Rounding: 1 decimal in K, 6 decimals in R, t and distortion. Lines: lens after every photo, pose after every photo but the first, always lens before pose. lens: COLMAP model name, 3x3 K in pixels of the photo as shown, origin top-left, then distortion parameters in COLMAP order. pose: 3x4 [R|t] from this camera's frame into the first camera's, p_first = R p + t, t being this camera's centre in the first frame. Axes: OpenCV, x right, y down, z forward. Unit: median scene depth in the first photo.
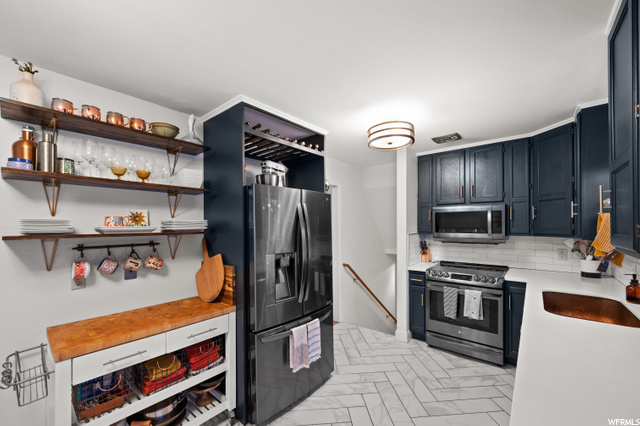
lens RADIAL K [[261.7, 0, 320.1], [0, 261.7, 216.0], [0, 0, 1]] dist [0.000004, -0.000068]
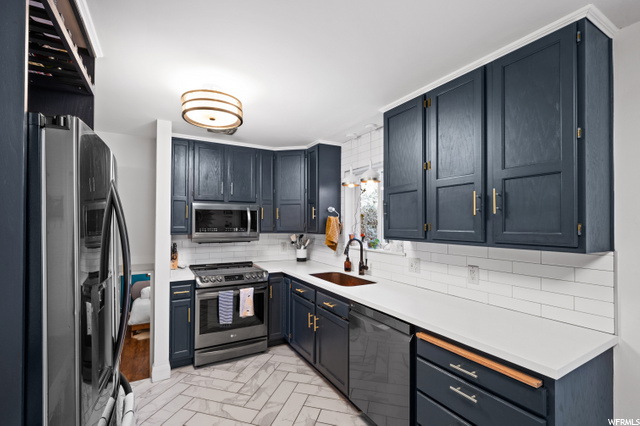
lens RADIAL K [[286.8, 0, 322.3], [0, 286.8, 221.6], [0, 0, 1]] dist [-0.002126, -0.000267]
pose [[0.337568, 0.014341, 0.941192, -0.345117], [-0.036515, 0.999331, -0.002130, 0.019335], [-0.940593, -0.033649, 0.337865, 0.357584]]
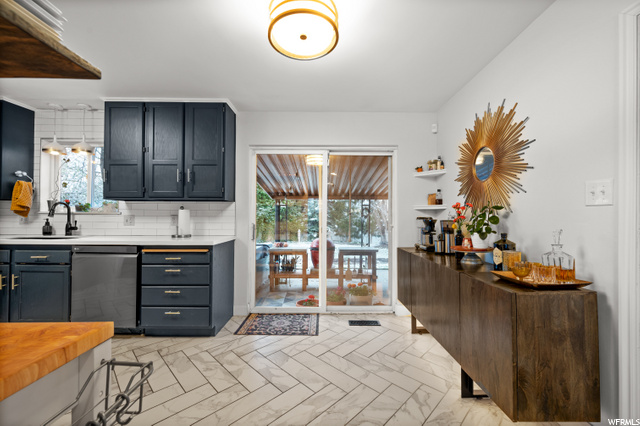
lens RADIAL K [[261.7, 0, 320.1], [0, 261.7, 216.0], [0, 0, 1]] dist [0.000004, -0.000068]
pose [[-0.647200, 0.016107, 0.762150, -0.779089], [-0.024697, 0.998809, -0.042080, 0.148890], [-0.761920, -0.046058, -0.646031, 0.484417]]
